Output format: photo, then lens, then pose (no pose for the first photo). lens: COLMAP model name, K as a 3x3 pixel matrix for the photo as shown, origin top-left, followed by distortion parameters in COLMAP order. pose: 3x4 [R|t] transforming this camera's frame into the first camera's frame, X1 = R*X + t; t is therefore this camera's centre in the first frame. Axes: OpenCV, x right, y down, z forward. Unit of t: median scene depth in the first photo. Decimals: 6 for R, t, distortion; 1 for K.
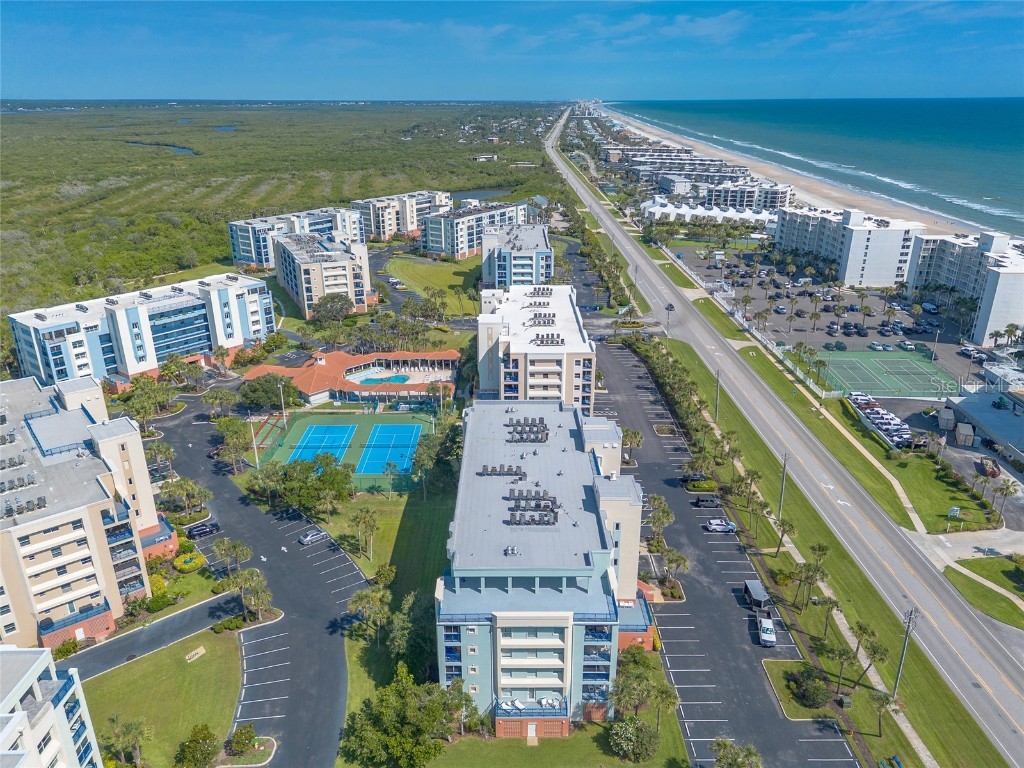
lens RADIAL K [[724.1, 0, 512.0], [0, 724.1, 384.0], [0, 0, 1]] dist [0.088759, -0.081074]
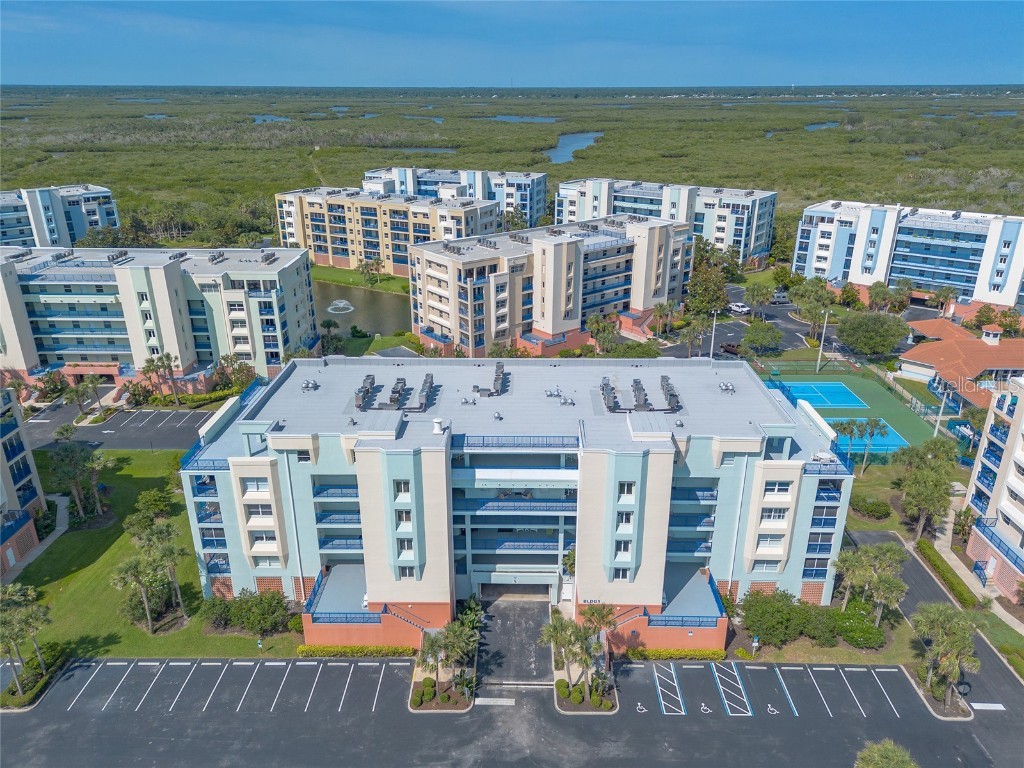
lens RADIAL K [[727.0, 0, 510.7], [0, 727.0, 388.0], [0, 0, 1]] dist [0.077565, -0.083508]
pose [[-0.019910, 0.381449, -0.924175, 0.384783], [-0.362544, 0.858691, 0.362232, -0.079290], [0.931754, 0.342266, 0.121195, 0.547100]]
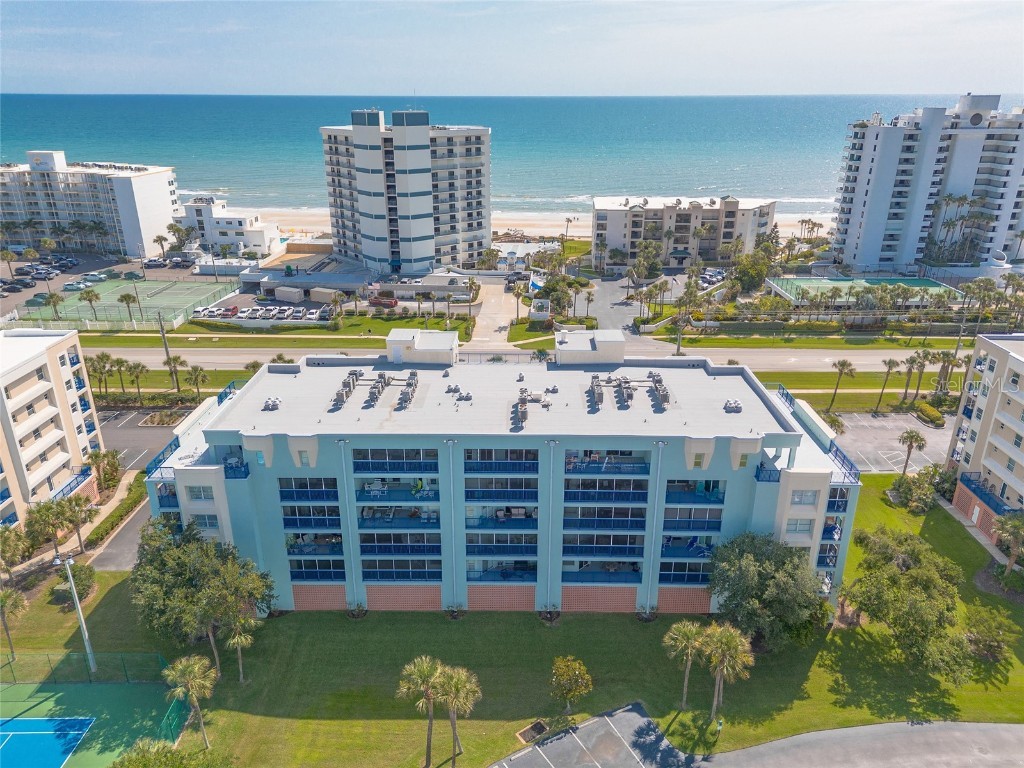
lens RADIAL K [[719.9, 0, 509.9], [0, 719.9, 389.5], [0, 0, 1]] dist [0.071006, -0.066219]
pose [[0.017061, -0.374854, 0.926927, -0.345610], [0.364005, 0.865772, 0.343423, -0.064861], [-0.931241, 0.331547, 0.151220, 0.538988]]
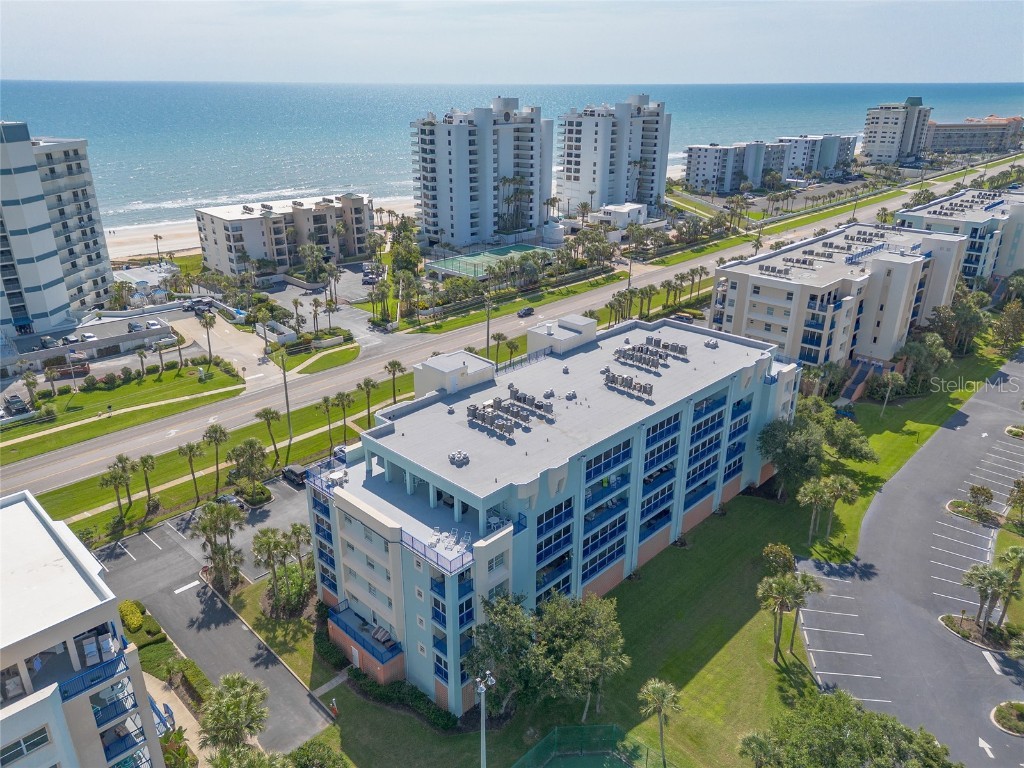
lens RADIAL K [[722.5, 0, 510.6], [0, 722.5, 384.5], [0, 0, 1]] dist [0.105626, -0.133773]
pose [[-0.713017, -0.267517, 0.648106, -0.239063], [0.254575, 0.762495, 0.594805, -0.205573], [-0.653298, 0.589097, -0.475569, 0.843335]]
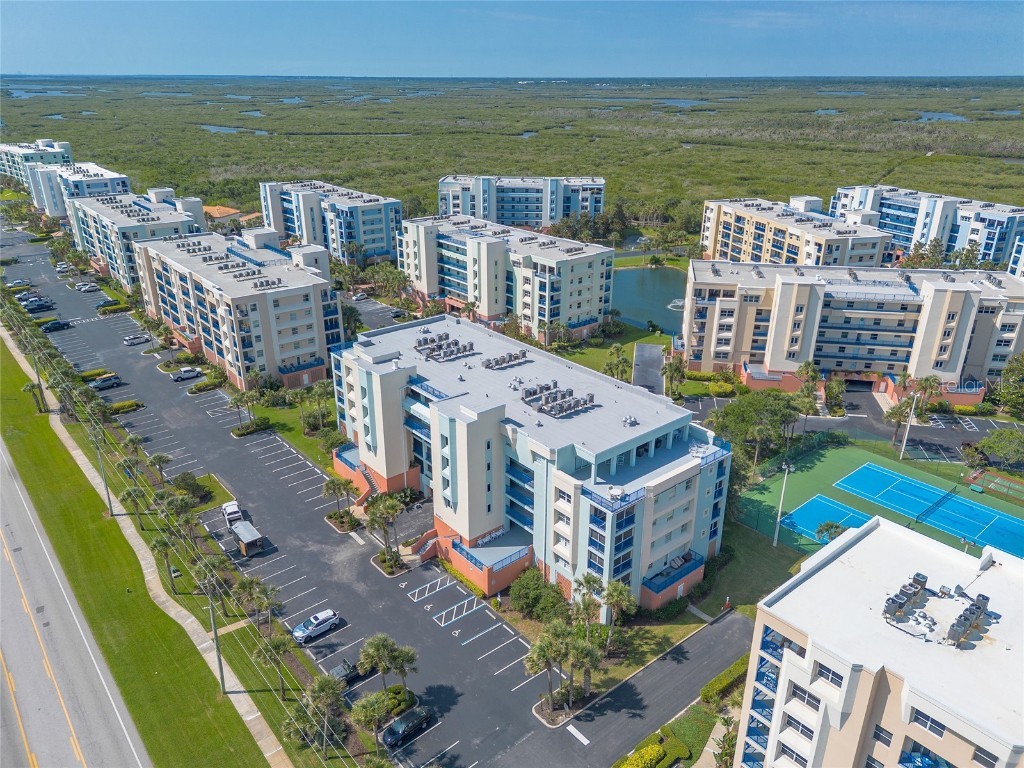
lens RADIAL K [[722.5, 0, 510.6], [0, 722.5, 384.5], [0, 0, 1]] dist [0.105626, -0.133773]
pose [[-0.768122, 0.248457, -0.590133, 0.327314], [-0.233989, 0.748983, 0.619898, -0.262976], [0.596018, 0.614242, -0.517175, 0.893829]]
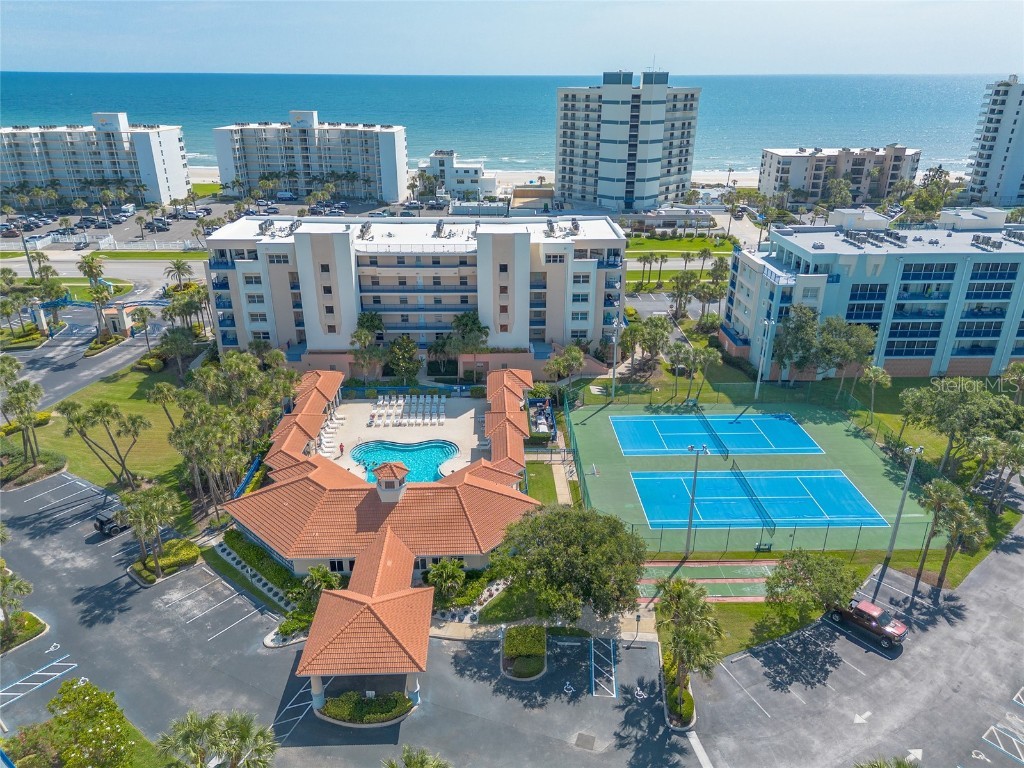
lens RADIAL K [[719.9, 0, 509.9], [0, 719.9, 389.5], [0, 0, 1]] dist [0.071006, -0.066219]
pose [[-0.020124, -0.397145, 0.917535, -0.580961], [0.362940, 0.852216, 0.376833, -0.186639], [-0.931595, 0.340594, 0.126990, 0.909423]]
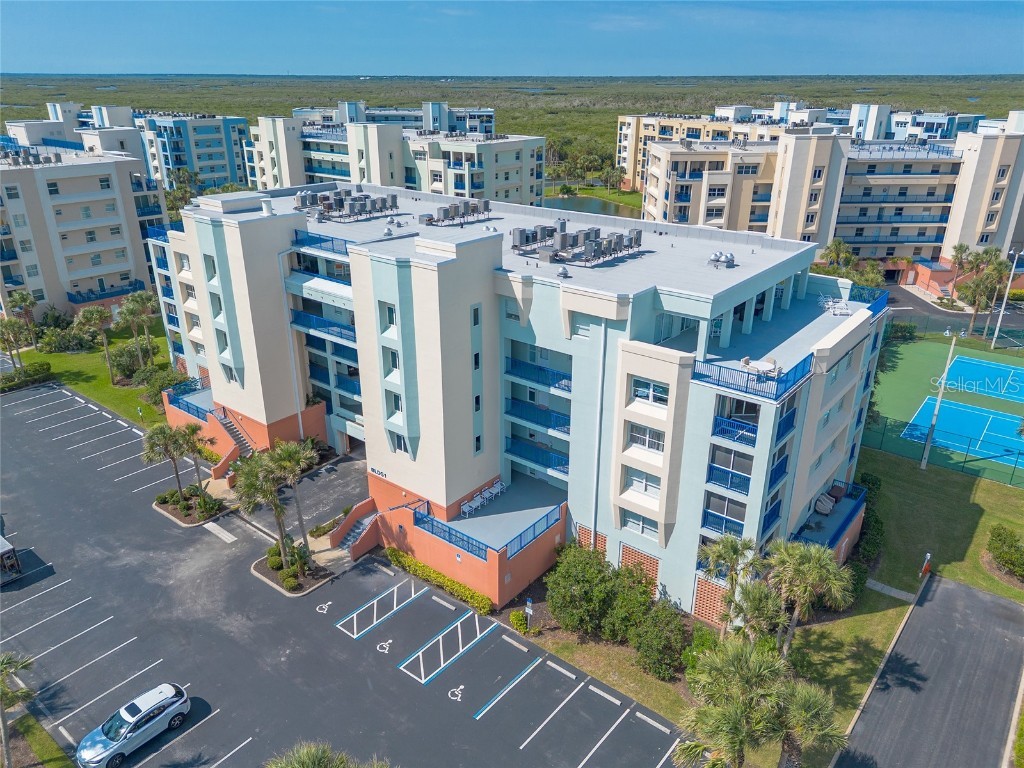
lens RADIAL K [[727.0, 0, 510.7], [0, 727.0, 388.0], [0, 0, 1]] dist [0.077565, -0.083508]
pose [[-0.627628, 0.304064, -0.716679, 0.245916], [-0.284466, 0.767347, 0.574681, -0.066940], [0.724681, 0.564556, -0.395112, 0.786297]]
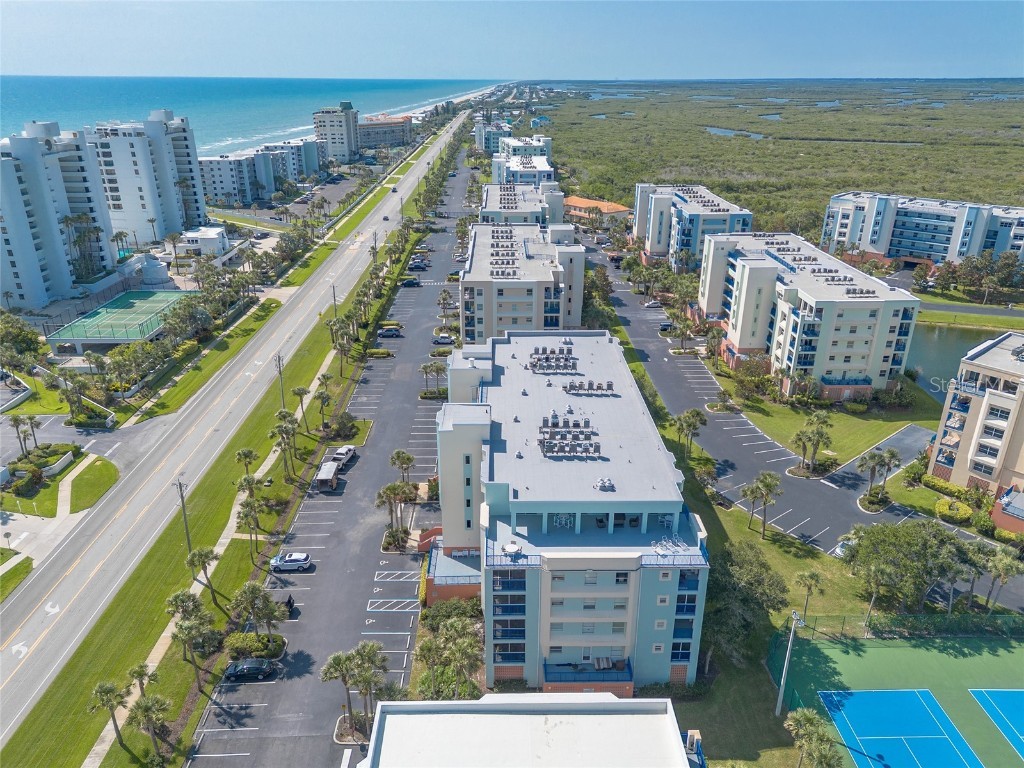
lens RADIAL K [[717.5, 0, 512.0], [0, 717.5, 384.0], [0, 0, 1]] dist [0.097245, -0.115591]
pose [[-0.999902, 0.003535, -0.013545, 0.055405], [-0.006909, 0.716911, 0.697130, -0.290846], [0.012175, 0.697155, -0.716817, 0.958538]]
